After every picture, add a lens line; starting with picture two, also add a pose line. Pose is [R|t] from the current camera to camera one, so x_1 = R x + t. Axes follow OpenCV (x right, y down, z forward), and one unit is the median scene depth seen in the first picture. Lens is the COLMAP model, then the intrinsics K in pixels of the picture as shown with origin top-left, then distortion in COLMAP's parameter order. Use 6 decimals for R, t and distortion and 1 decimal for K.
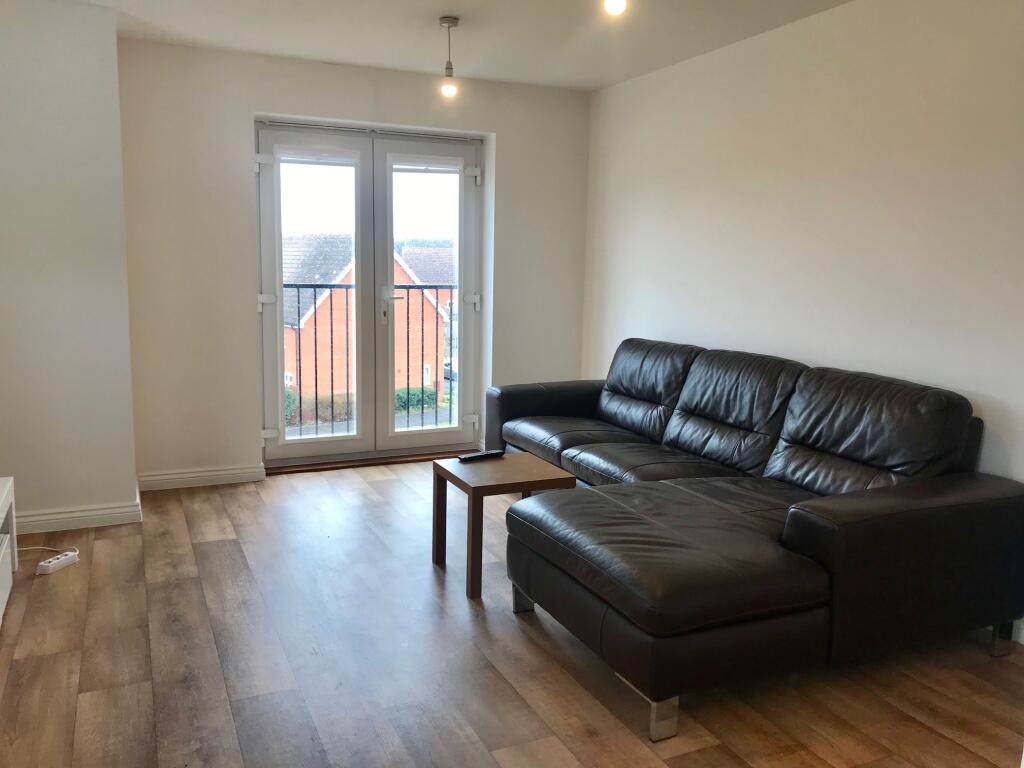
lens RADIAL K [[828.2, 0, 513.8], [0, 828.2, 378.0], [0, 0, 1]] dist [0.006153, 0.002475]
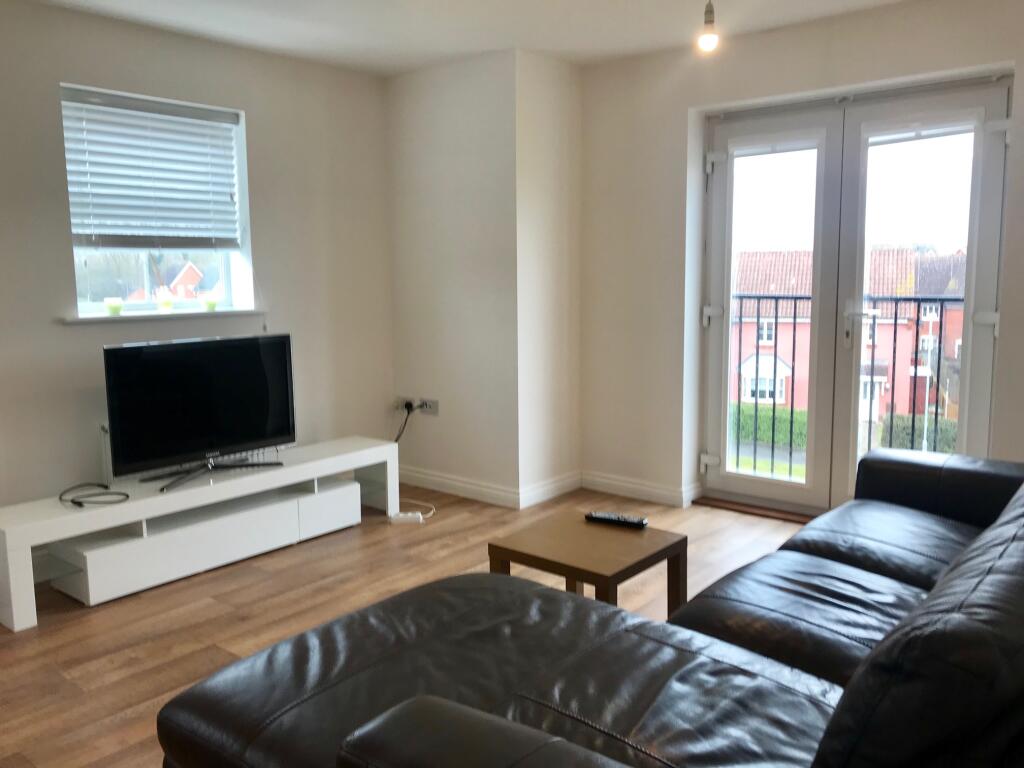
lens RADIAL K [[828.2, 0, 513.8], [0, 828.2, 378.0], [0, 0, 1]] dist [0.006153, 0.002475]
pose [[0.427504, 0.095169, -0.898990, 0.423339], [-0.103082, 0.993089, 0.056111, -0.050061], [0.898117, 0.068682, 0.434359, 0.404849]]
